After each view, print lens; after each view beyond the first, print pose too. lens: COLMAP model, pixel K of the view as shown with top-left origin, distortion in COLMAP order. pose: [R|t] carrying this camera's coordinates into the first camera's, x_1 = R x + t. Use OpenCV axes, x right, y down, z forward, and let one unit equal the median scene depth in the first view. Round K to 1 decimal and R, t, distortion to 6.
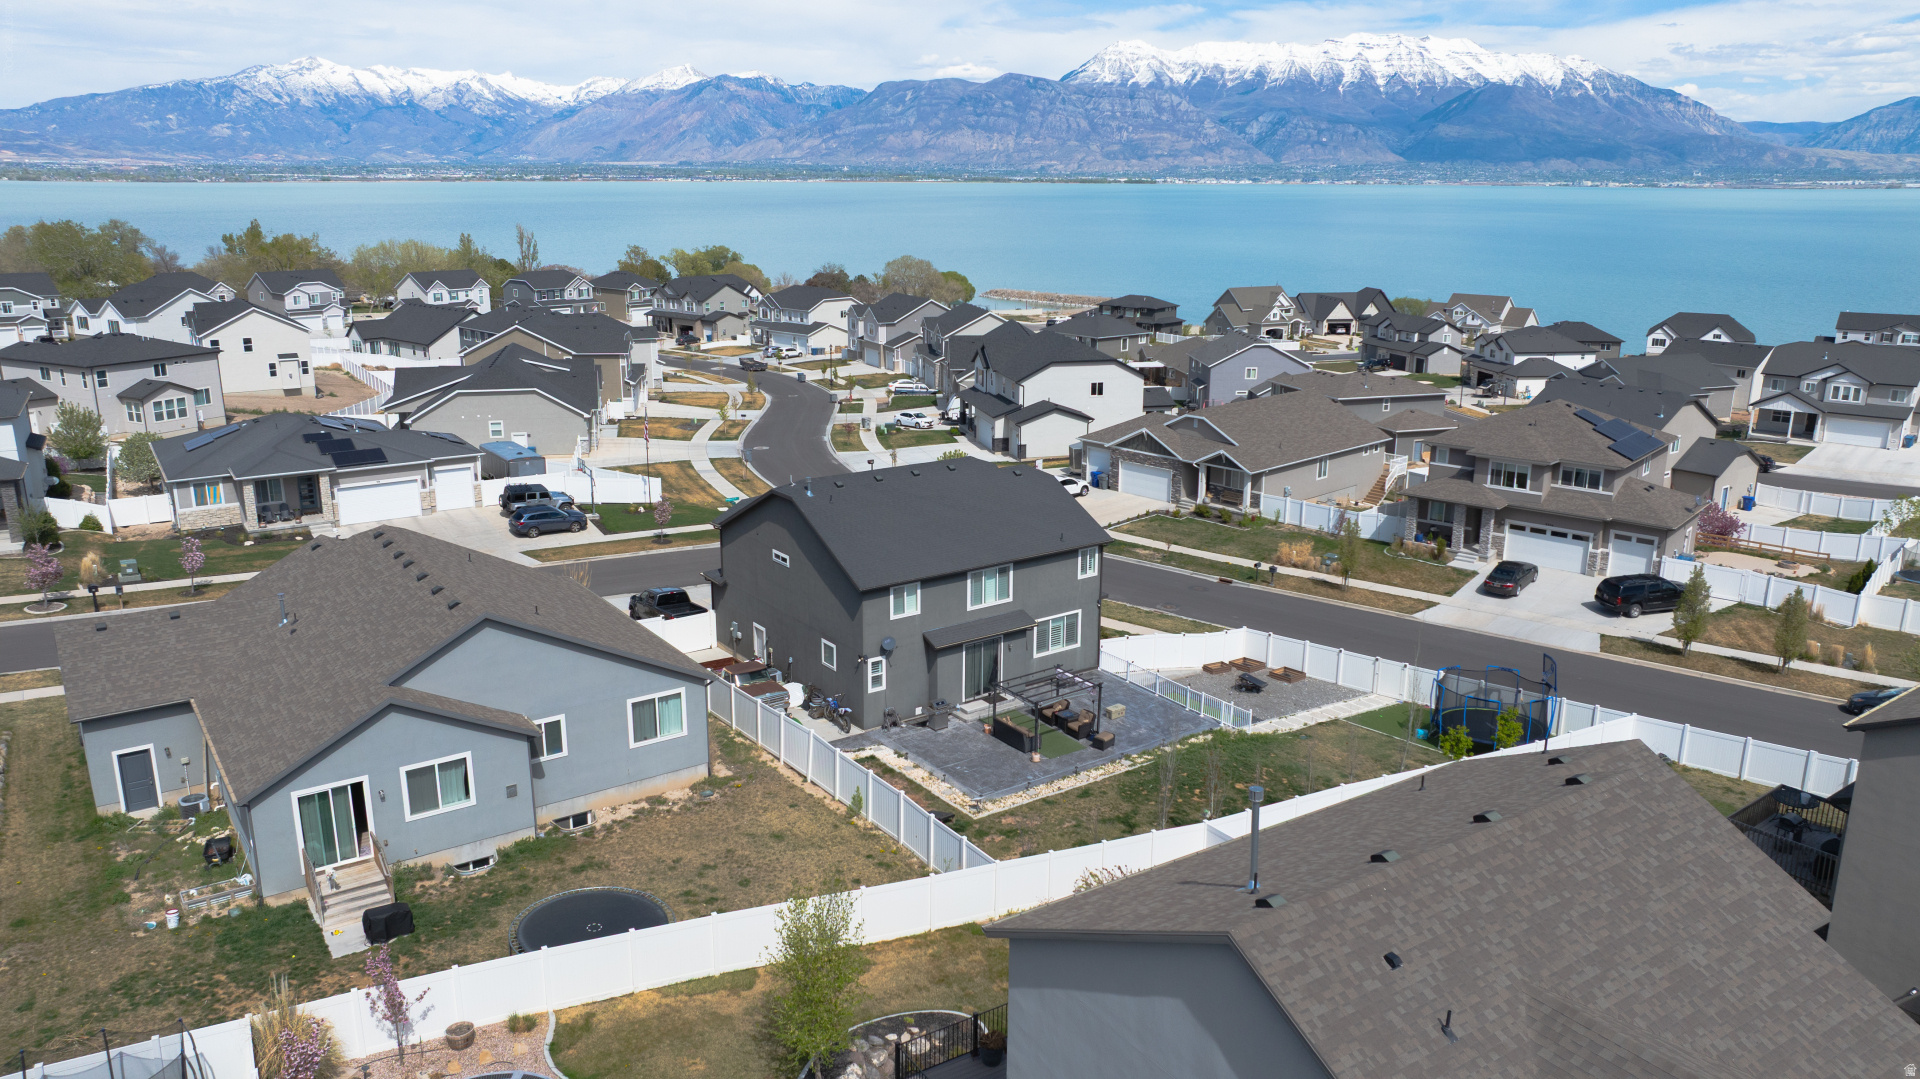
lens RADIAL K [[1339.3, 0, 960.0], [0, 1339.3, 539.5], [0, 0, 1]] dist [0.001383, -0.041232]
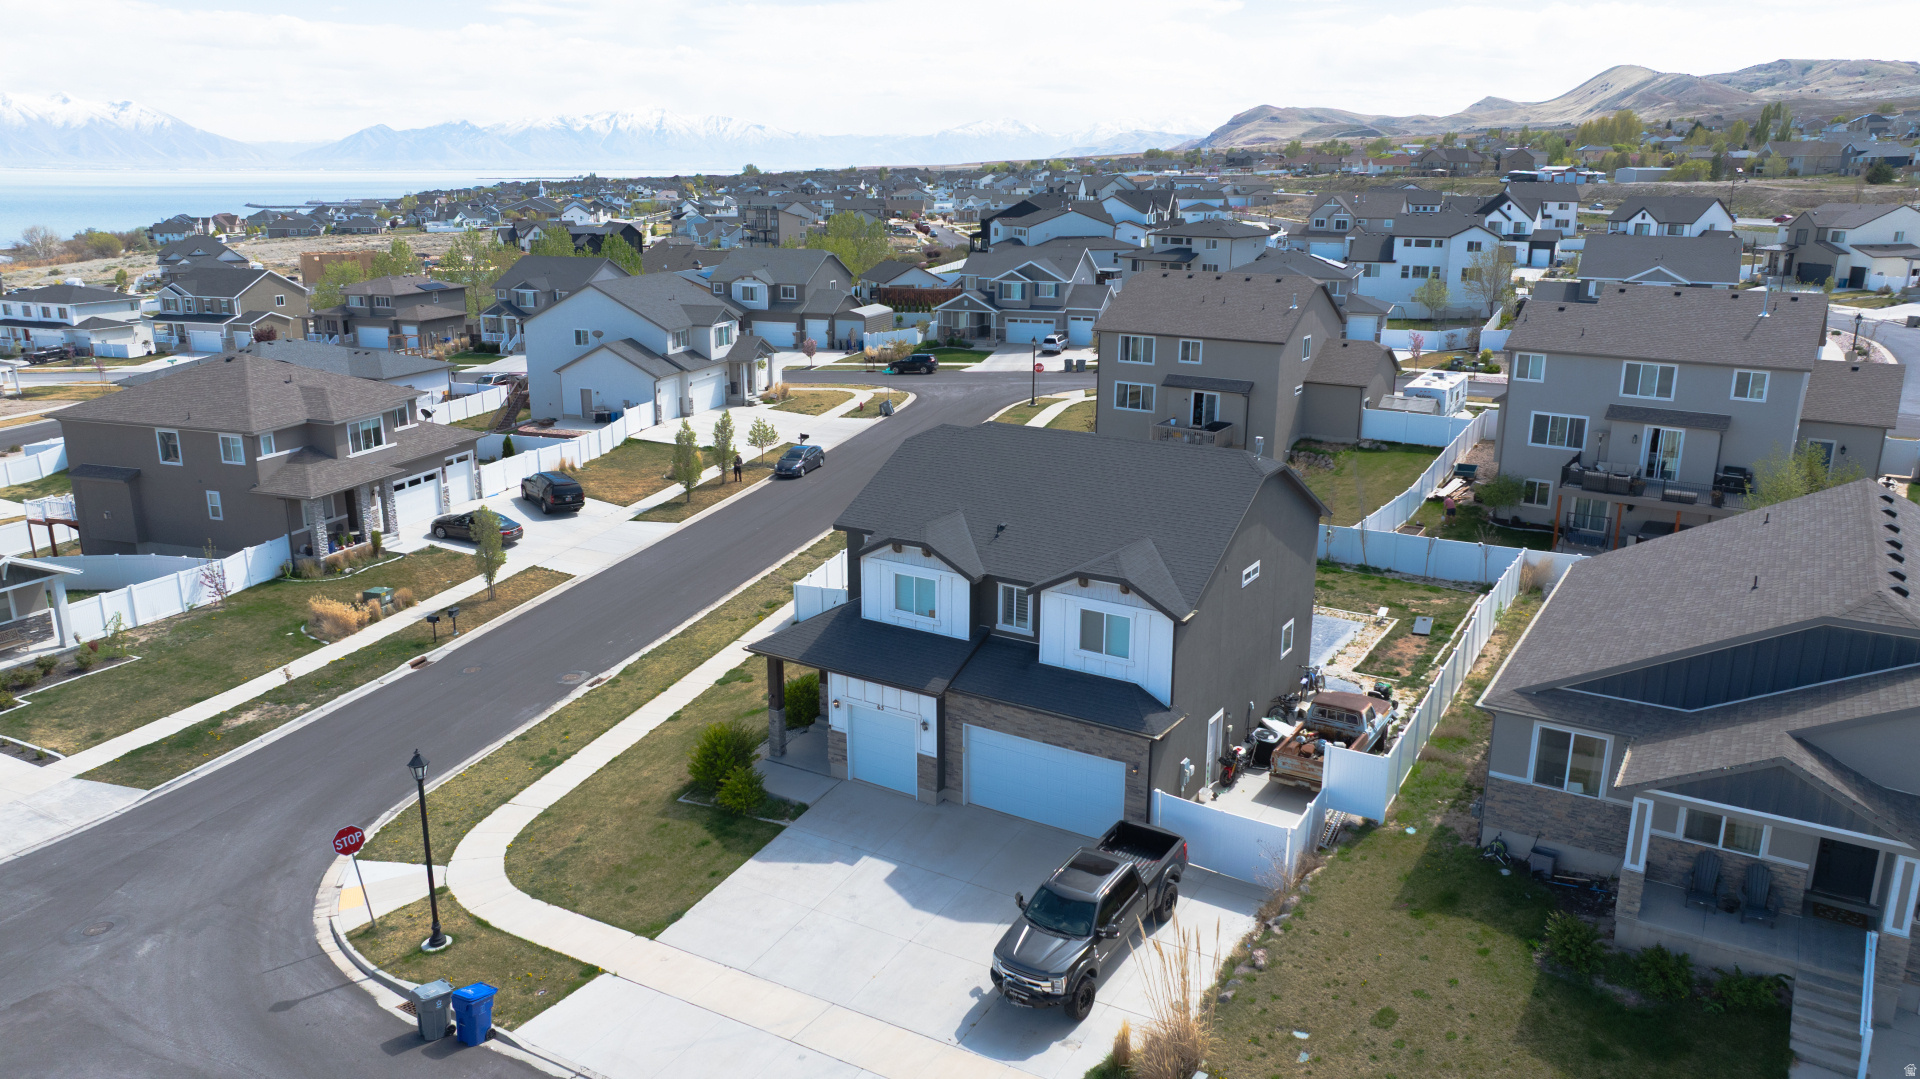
lens RADIAL K [[1342.9, 0, 960.0], [0, 1342.9, 539.5], [0, 0, 1]] dist [-0.020121, 0.005016]
pose [[-0.376074, -0.253400, 0.891267, -0.448450], [0.238256, 0.903091, 0.357296, -0.184656], [-0.895434, 0.346720, -0.279255, 0.863946]]
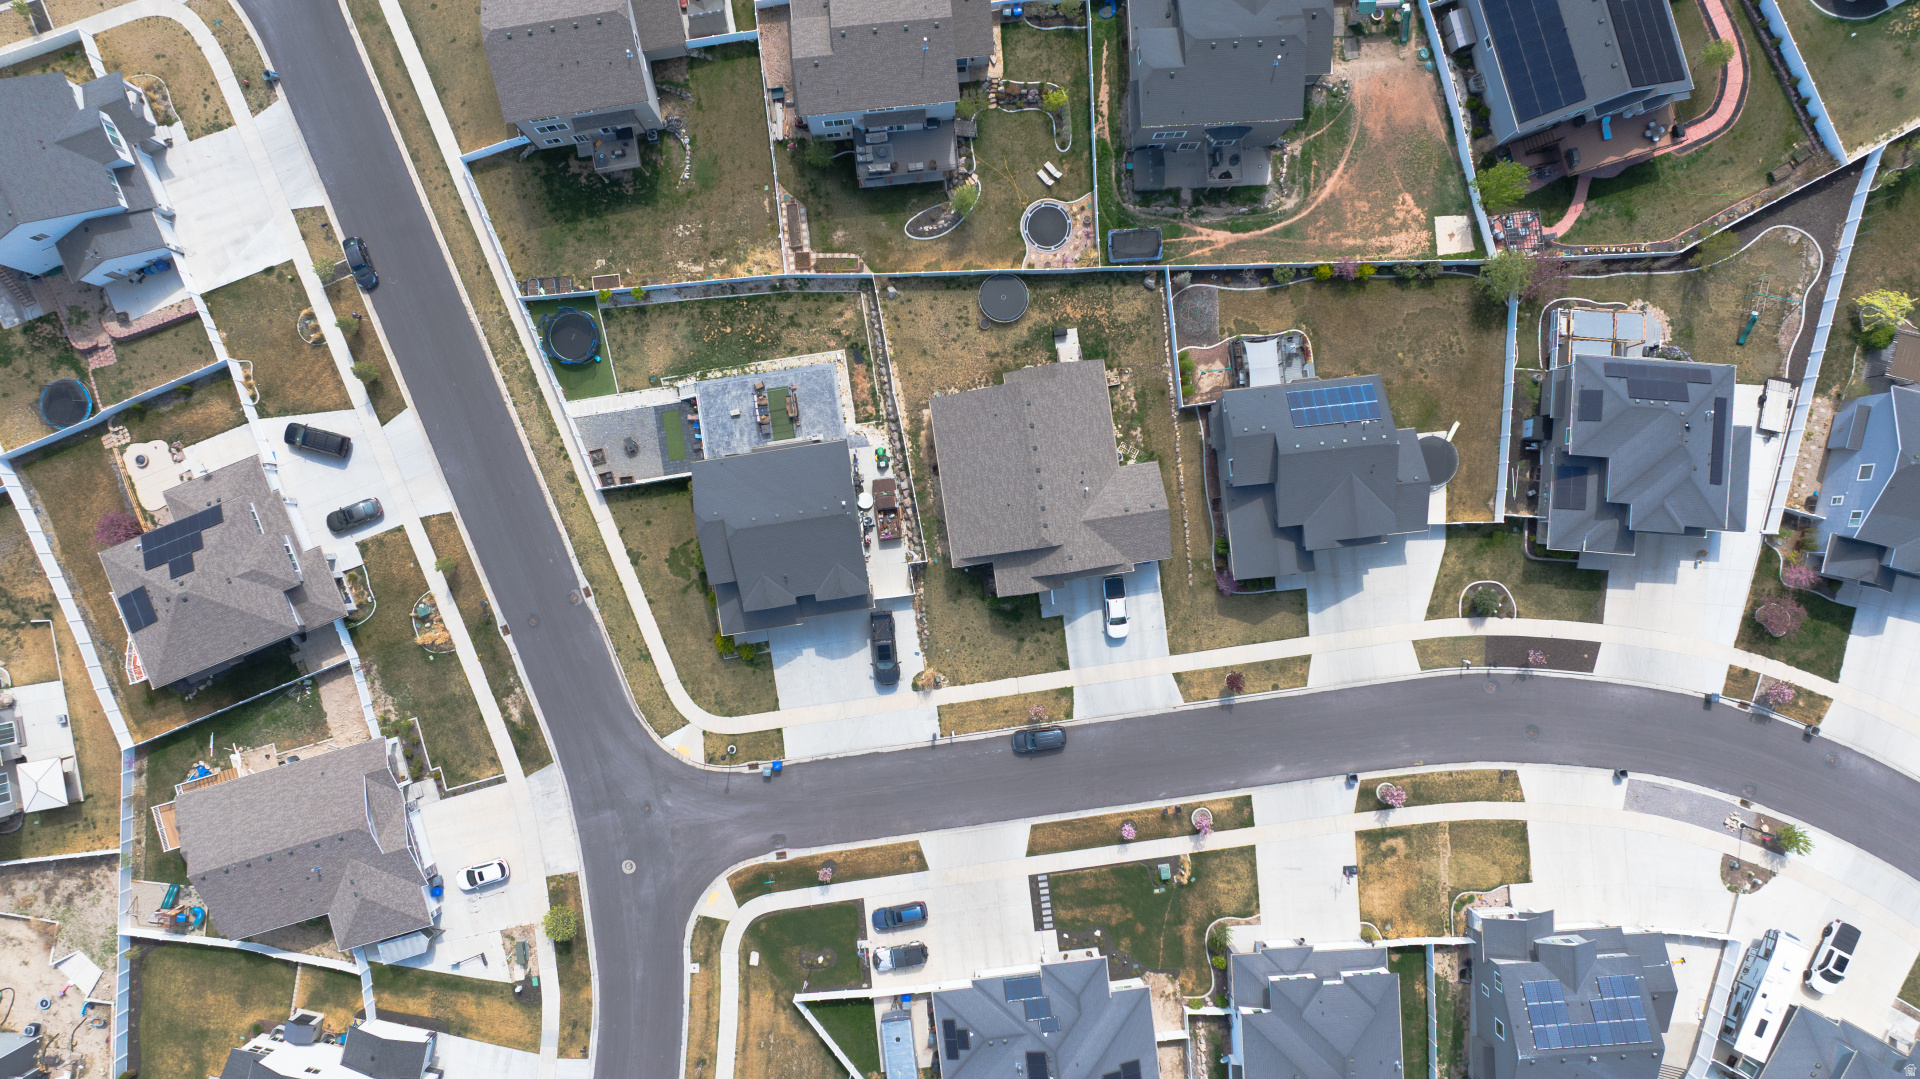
lens RADIAL K [[1347.7, 0, 966.6], [0, 1347.7, 530.4], [0, 0, 1]] dist [-0.025757, 0.021960]
pose [[-0.887541, -0.460407, -0.017223, -0.162782], [0.101388, -0.231643, 0.967503, -1.223077], [-0.449434, 0.856953, 0.252272, 0.290380]]
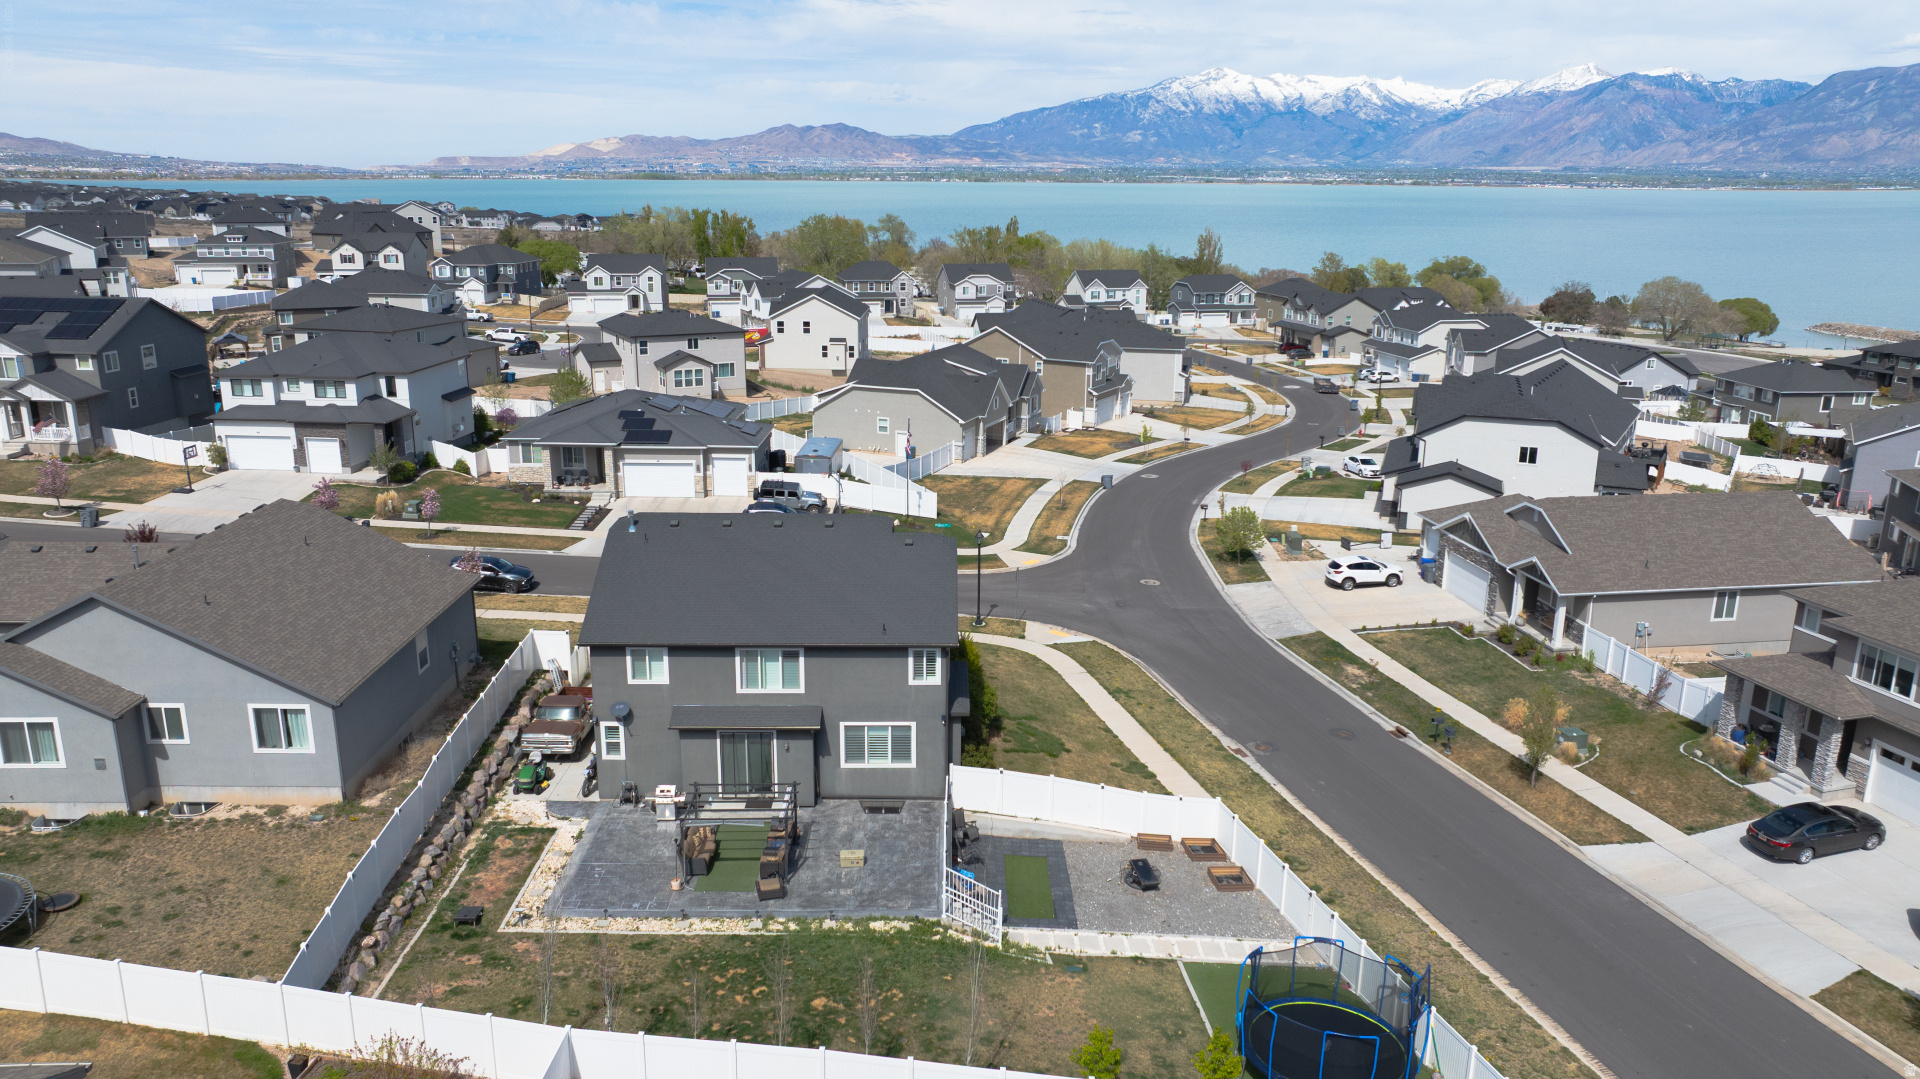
lens RADIAL K [[1347.7, 0, 966.6], [0, 1347.7, 530.4], [0, 0, 1]] dist [-0.025757, 0.021960]
pose [[0.820961, 0.147806, -0.551522, 0.366875], [-0.153469, 0.987490, 0.036200, -0.064085], [0.549973, 0.054923, 0.833374, 0.231774]]
